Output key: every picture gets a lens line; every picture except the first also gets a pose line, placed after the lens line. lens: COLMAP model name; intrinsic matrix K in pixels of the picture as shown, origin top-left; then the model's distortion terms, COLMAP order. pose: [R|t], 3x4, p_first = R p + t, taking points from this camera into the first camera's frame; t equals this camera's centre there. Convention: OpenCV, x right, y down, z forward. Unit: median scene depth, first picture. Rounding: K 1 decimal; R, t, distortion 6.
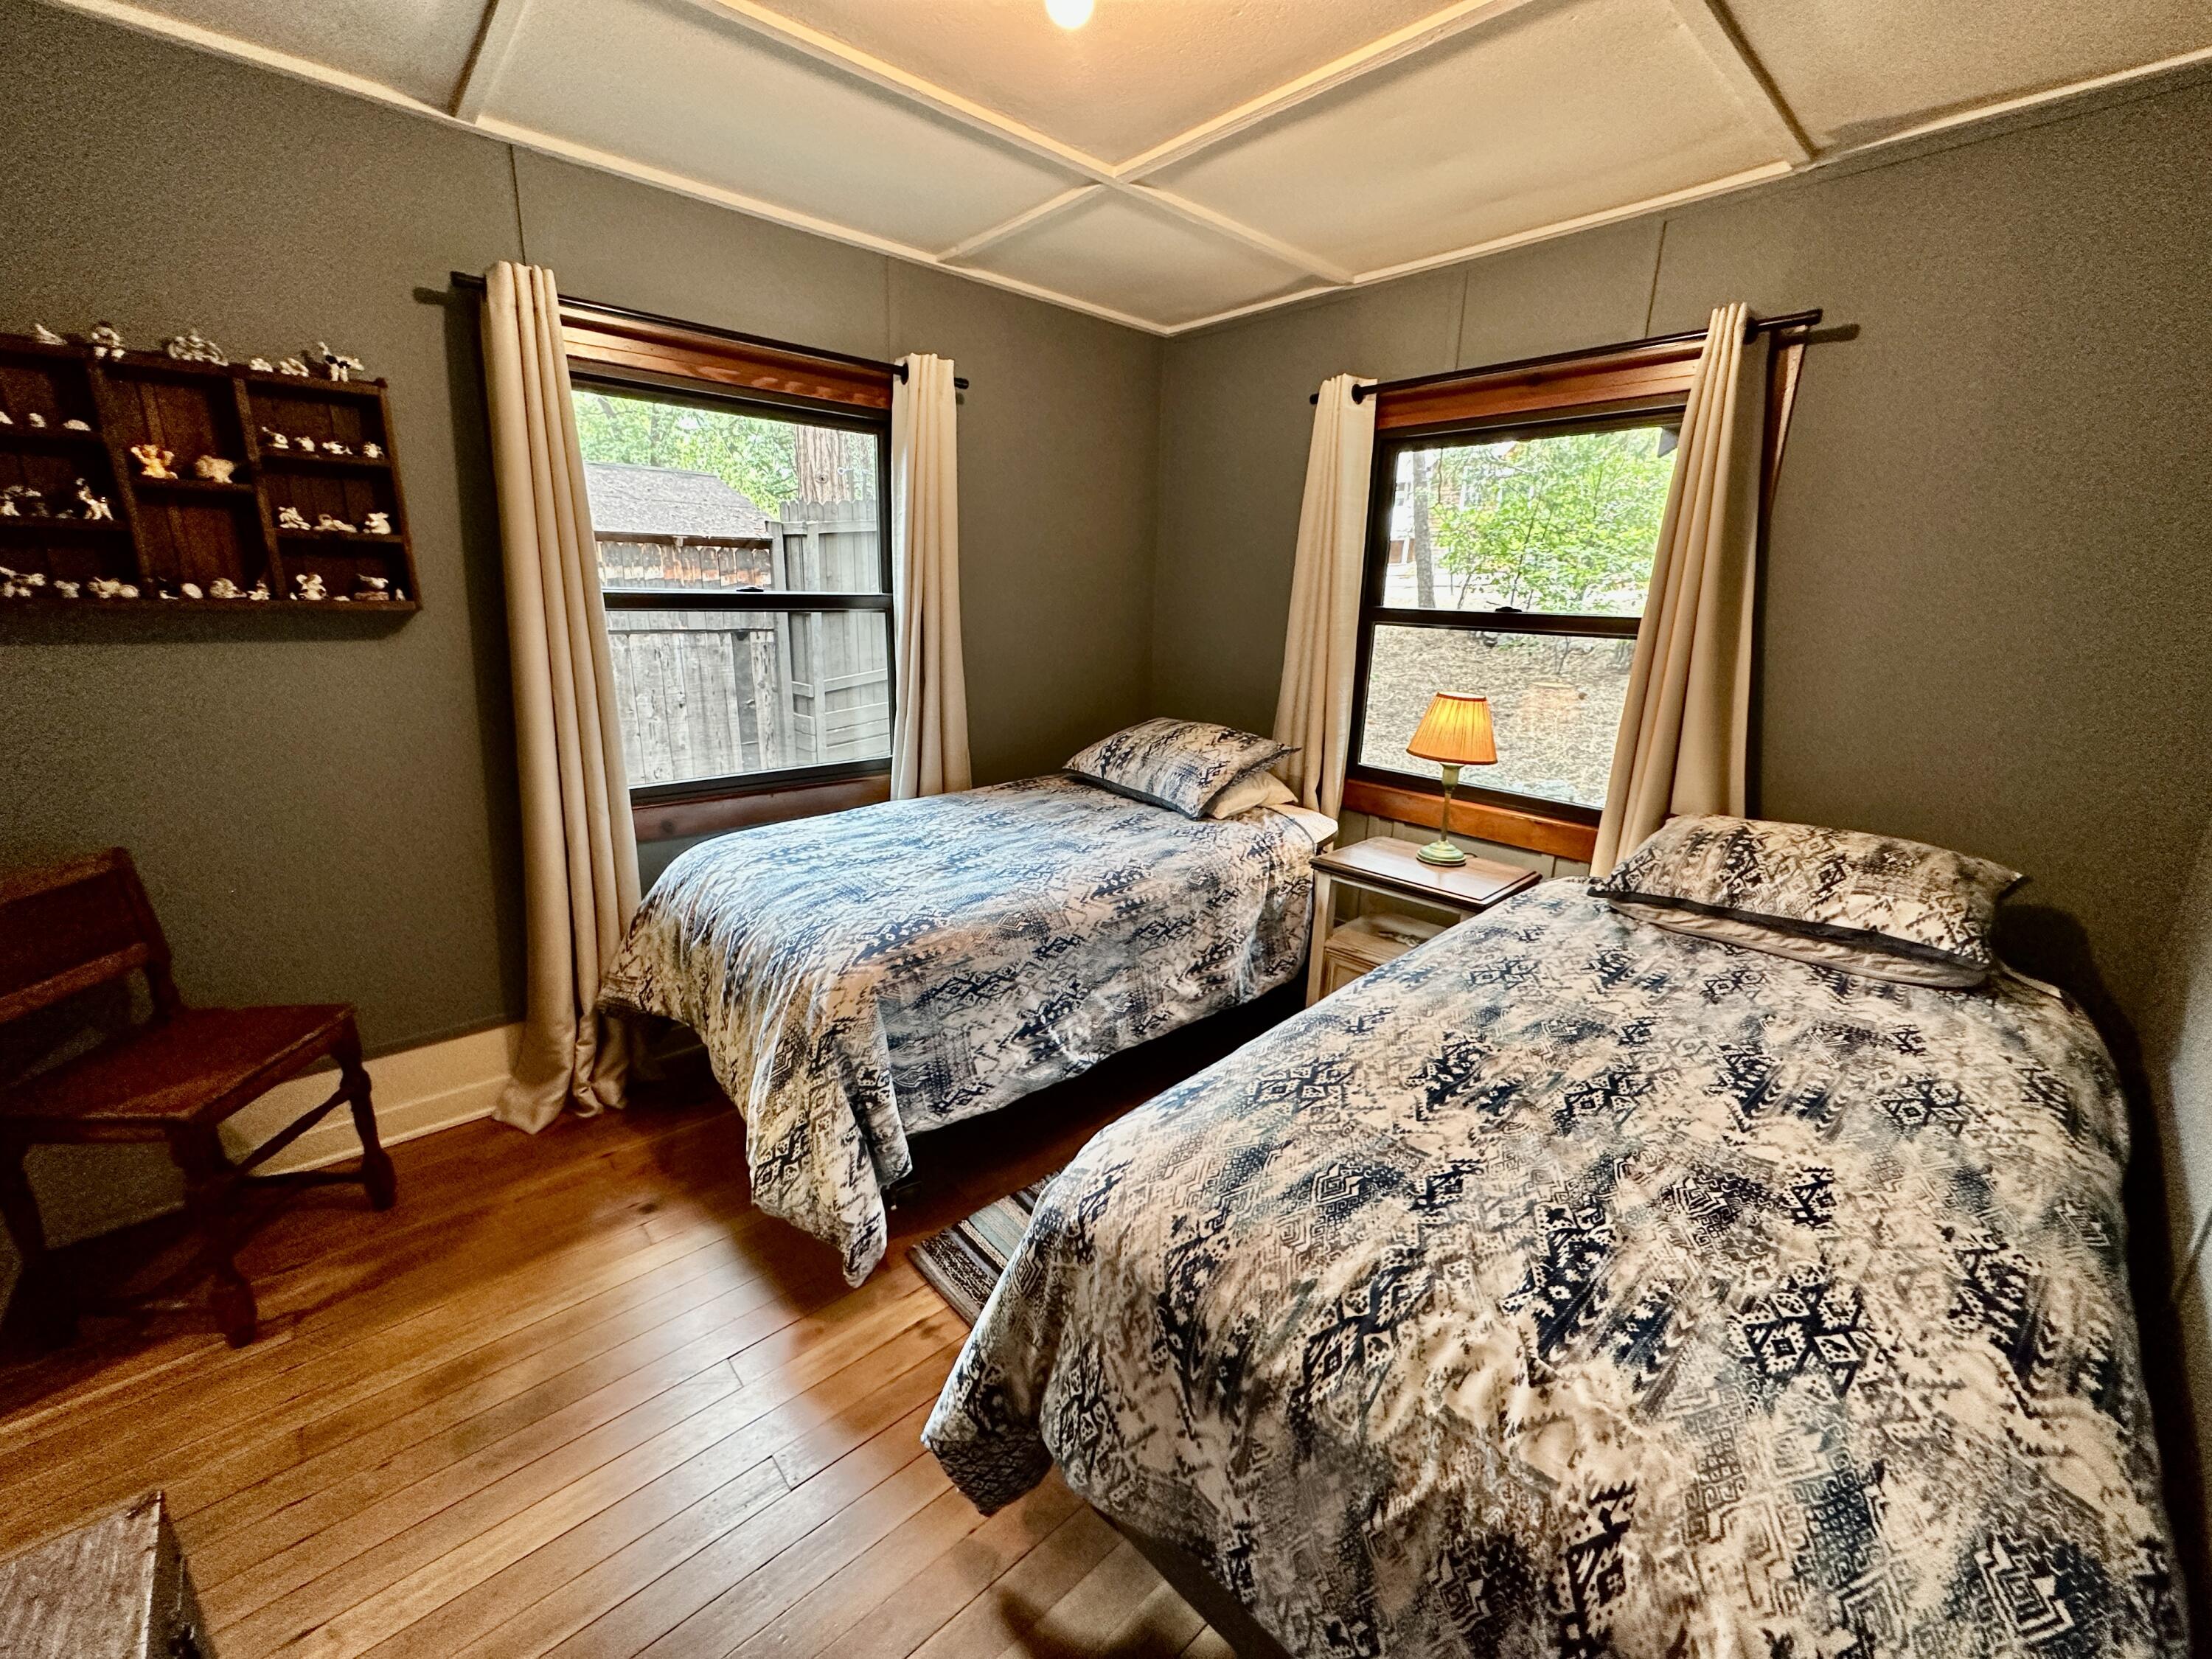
lens RADIAL K [[882.1, 0, 1101.5], [0, 882.1, 824.9], [0, 0, 1]] dist [-0.005140, 0.001028]
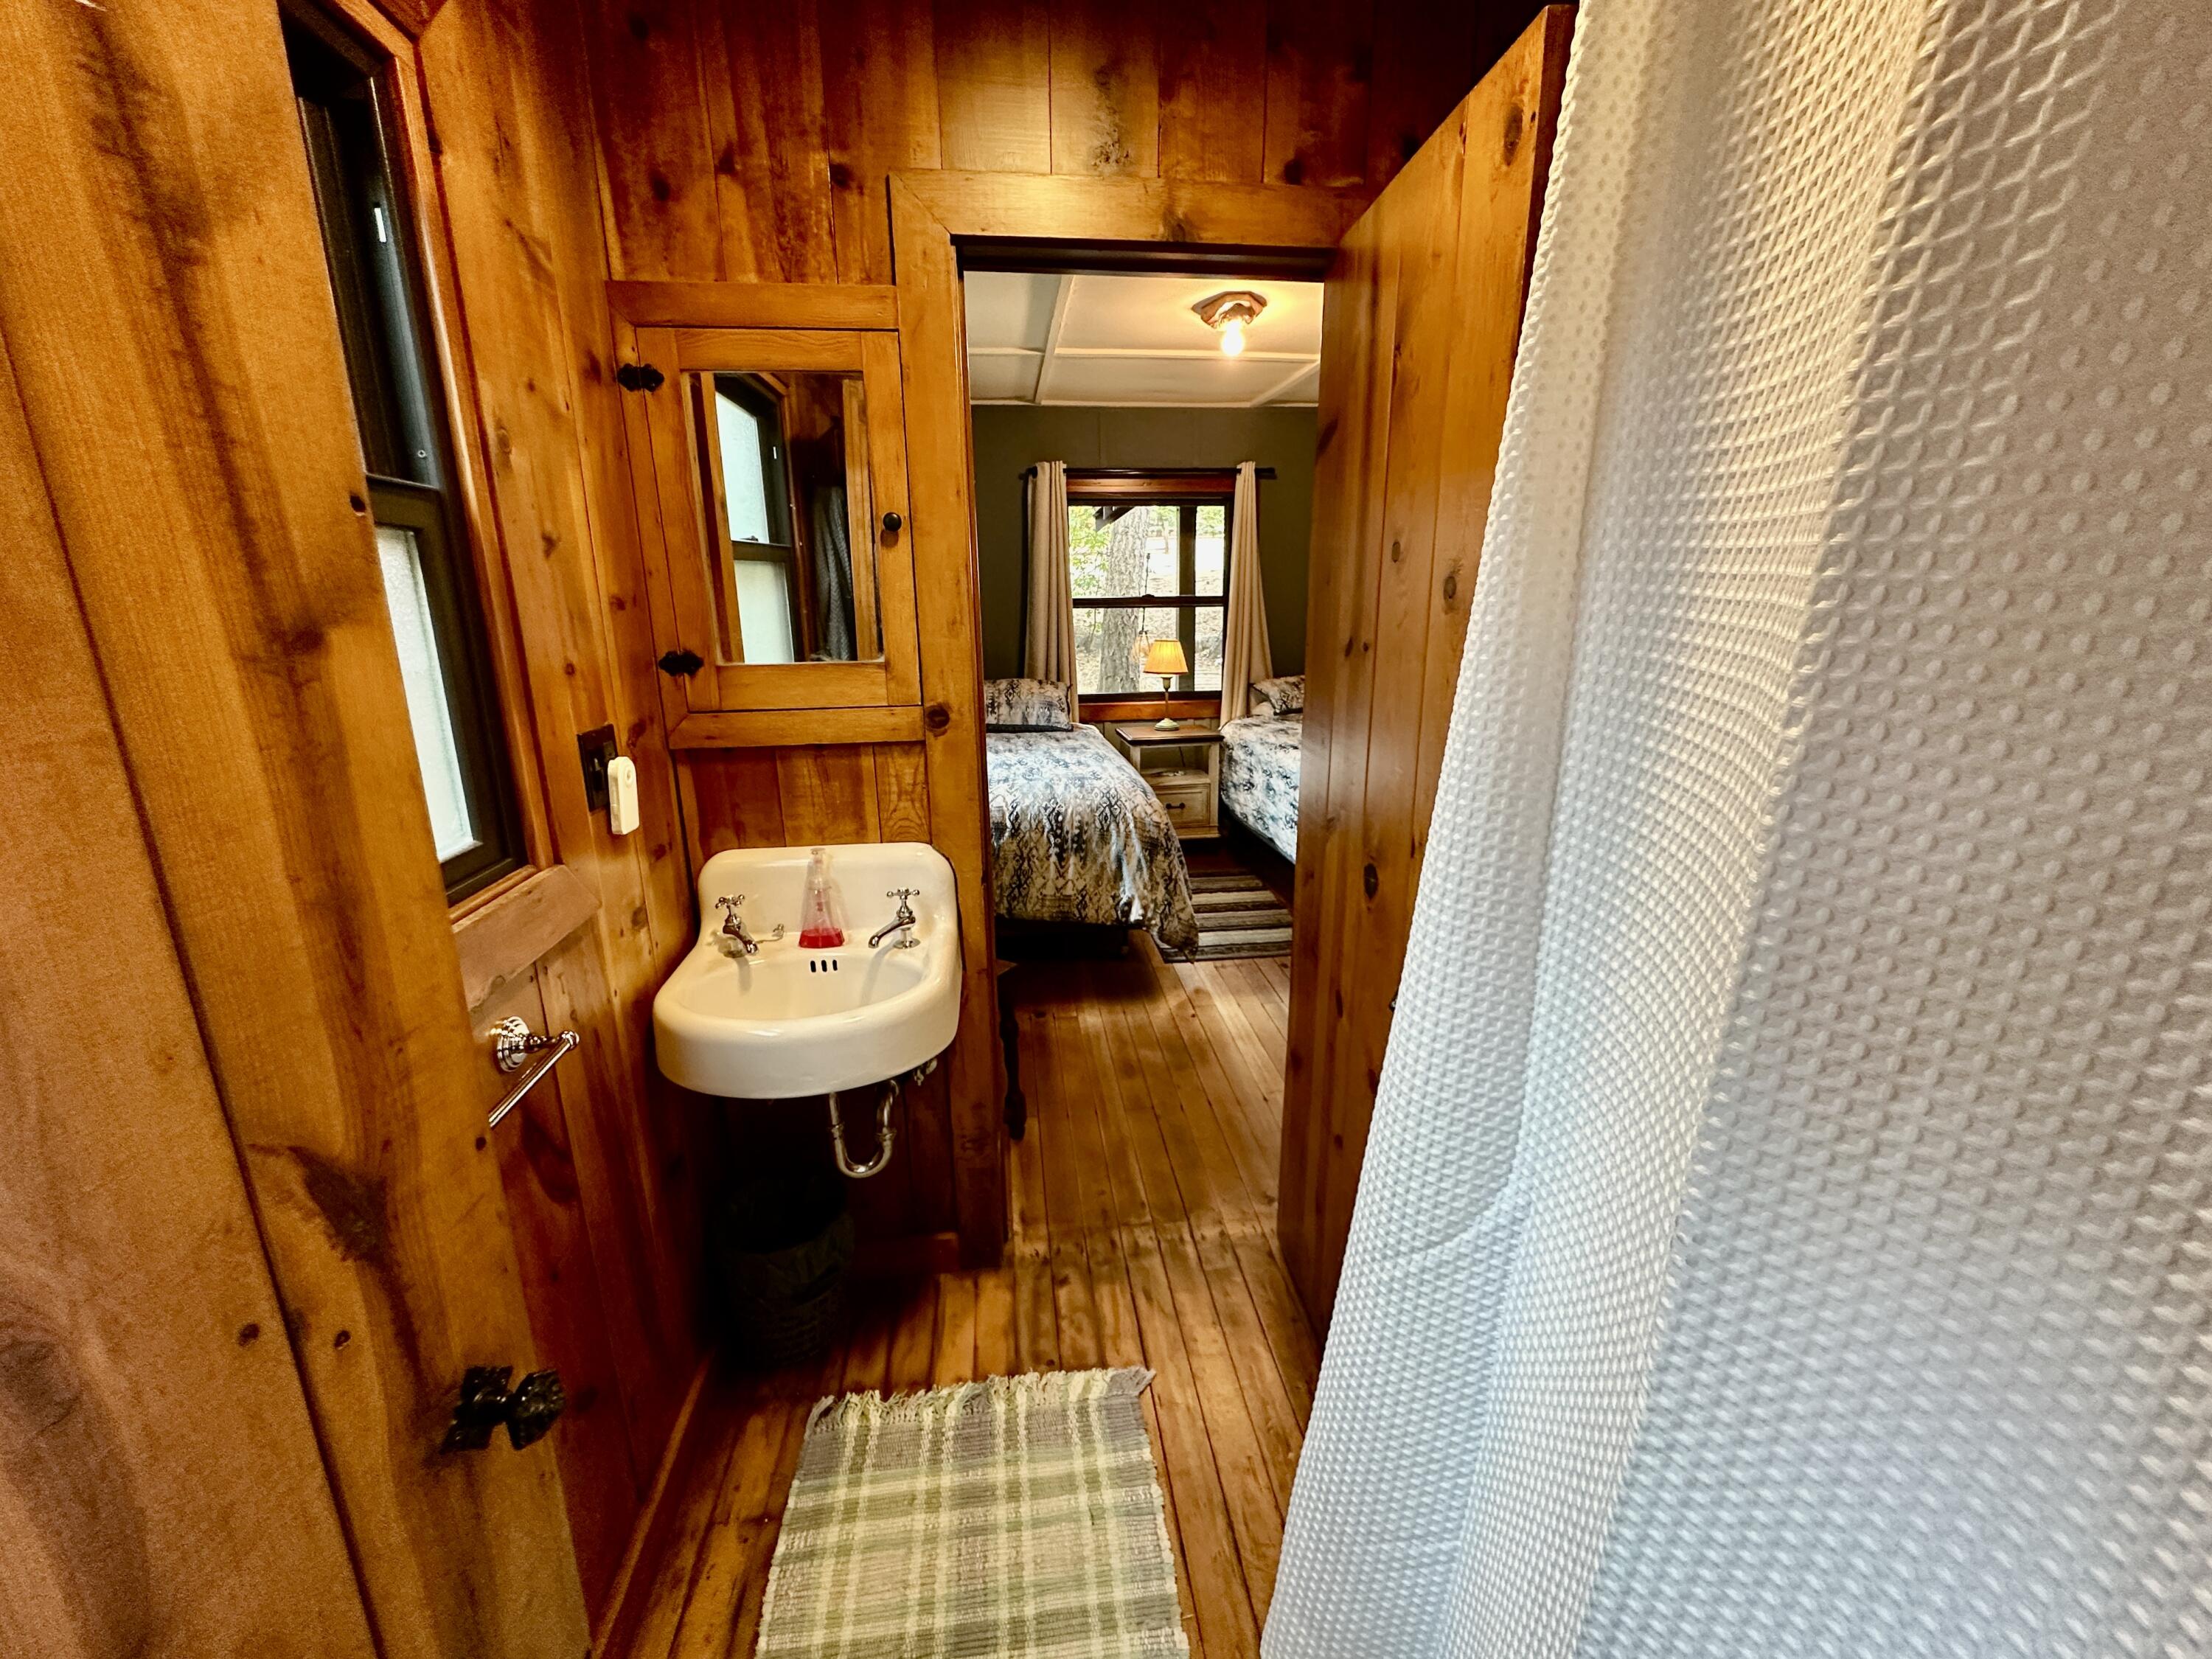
lens RADIAL K [[882.1, 0, 1101.5], [0, 882.1, 824.9], [0, 0, 1]] dist [-0.005140, 0.001028]
pose [[0.578148, -0.240510, 0.779679, -2.094296], [0.235002, 0.964161, 0.123159, -0.045852], [-0.781357, 0.112022, 0.613948, -0.048908]]
